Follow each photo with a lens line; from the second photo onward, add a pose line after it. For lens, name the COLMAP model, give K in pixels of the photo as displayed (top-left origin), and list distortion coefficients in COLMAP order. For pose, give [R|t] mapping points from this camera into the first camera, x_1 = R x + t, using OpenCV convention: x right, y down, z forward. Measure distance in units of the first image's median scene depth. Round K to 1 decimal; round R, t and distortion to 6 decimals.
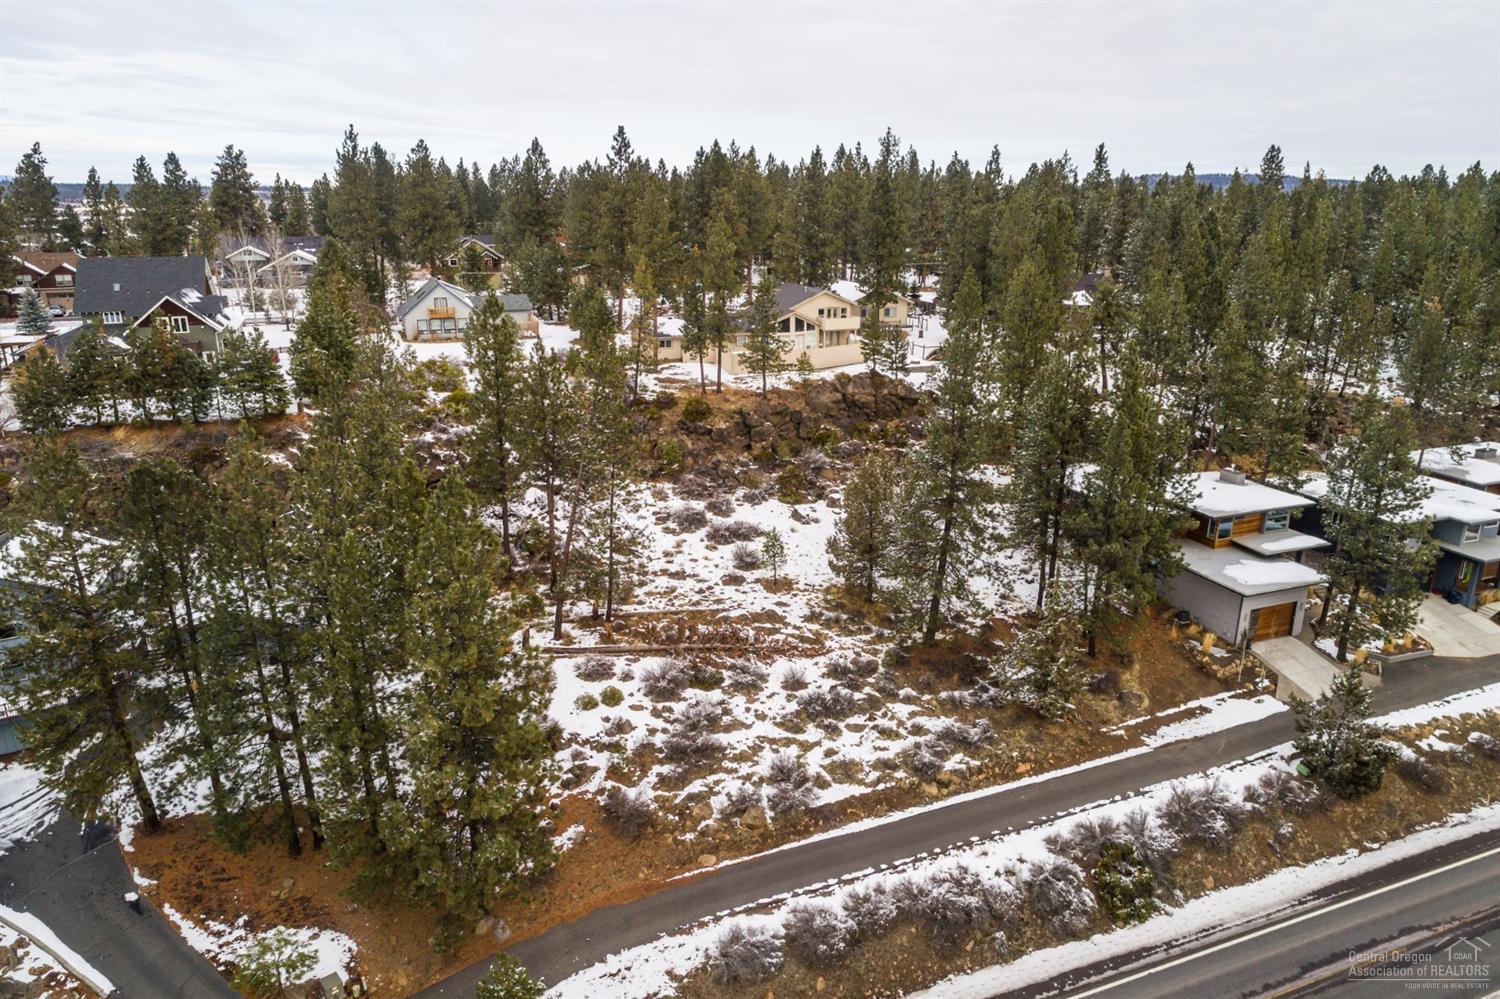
lens RADIAL K [[1004.5, 0, 750.0], [0, 1004.5, 499.5], [0, 0, 1]] dist [-0.007388, 0.008342]
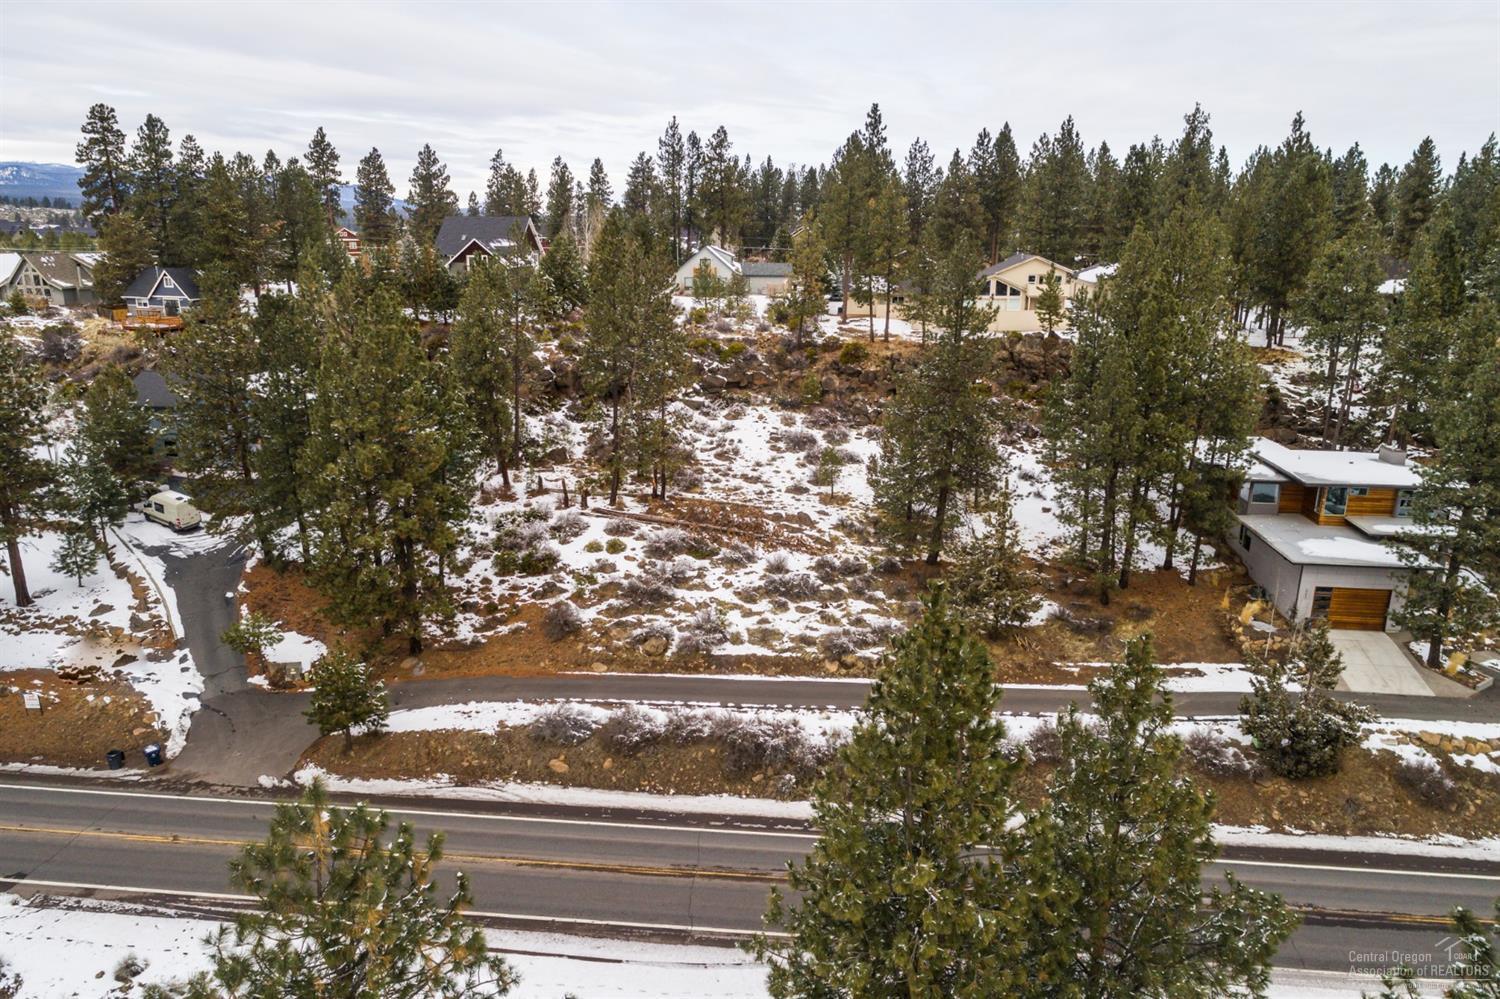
lens RADIAL K [[1004.5, 0, 750.0], [0, 1004.5, 499.5], [0, 0, 1]] dist [-0.007388, 0.008342]
pose [[0.891646, 0.124962, -0.435147, 0.512587], [-0.139842, 0.990171, -0.002197, 0.125523], [0.430595, 0.062810, 0.900357, 0.016181]]
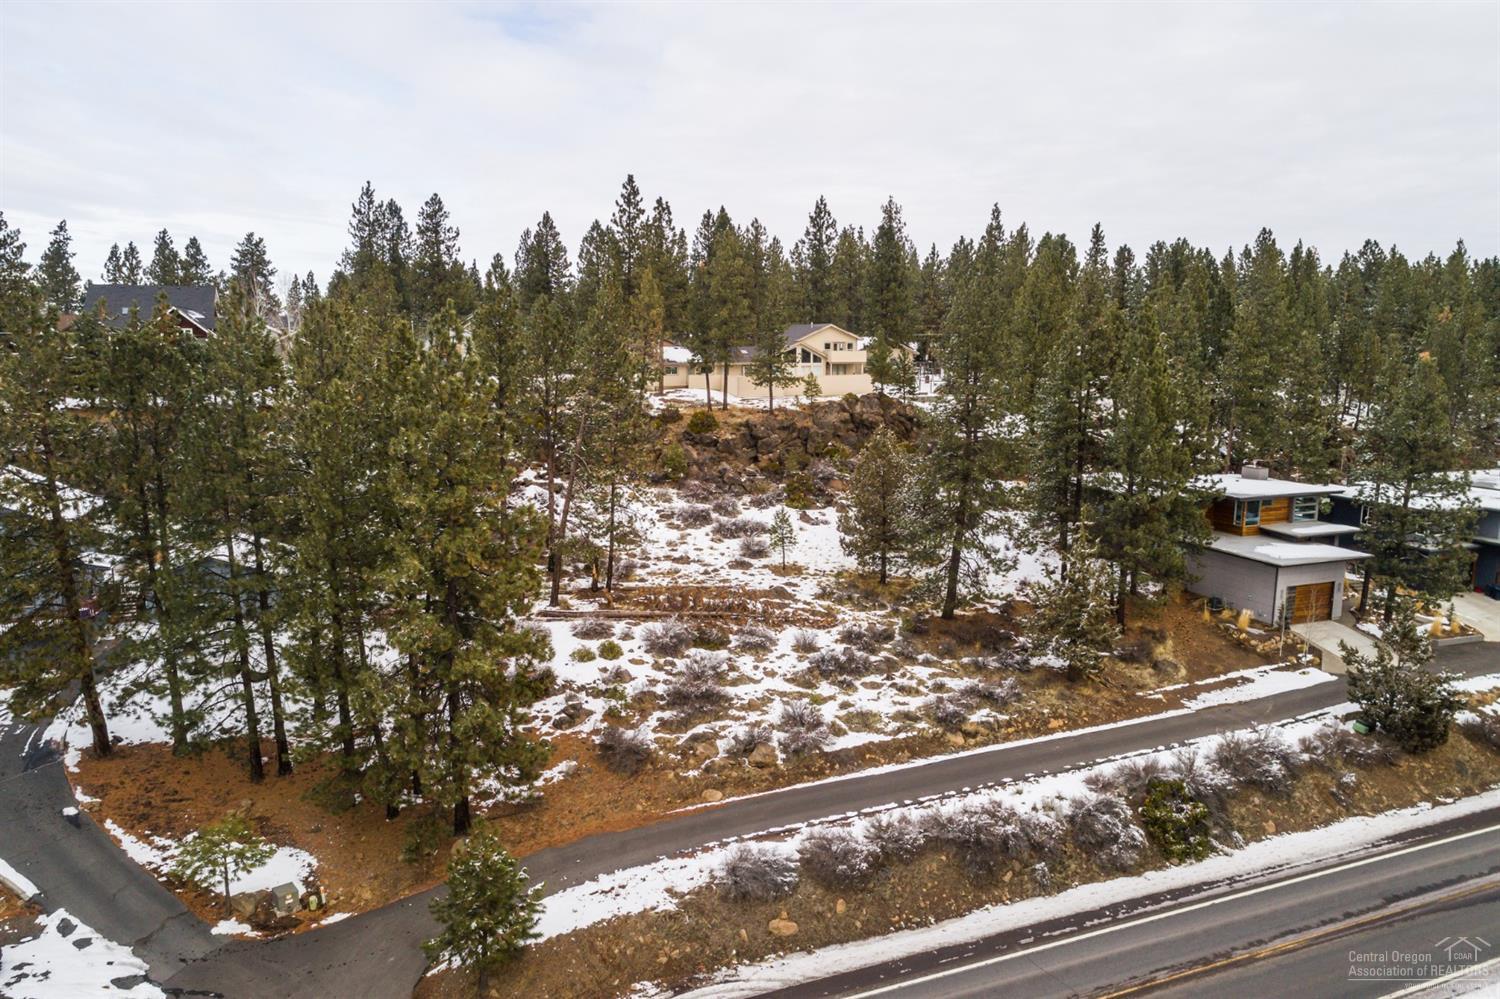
lens RADIAL K [[1004.5, 0, 750.0], [0, 1004.5, 499.5], [0, 0, 1]] dist [-0.007388, 0.008342]
pose [[0.999994, 0.000696, -0.003250, -0.005074], [-0.001147, 0.990044, -0.140750, 0.192492], [0.003120, 0.140753, 0.990040, 0.058869]]
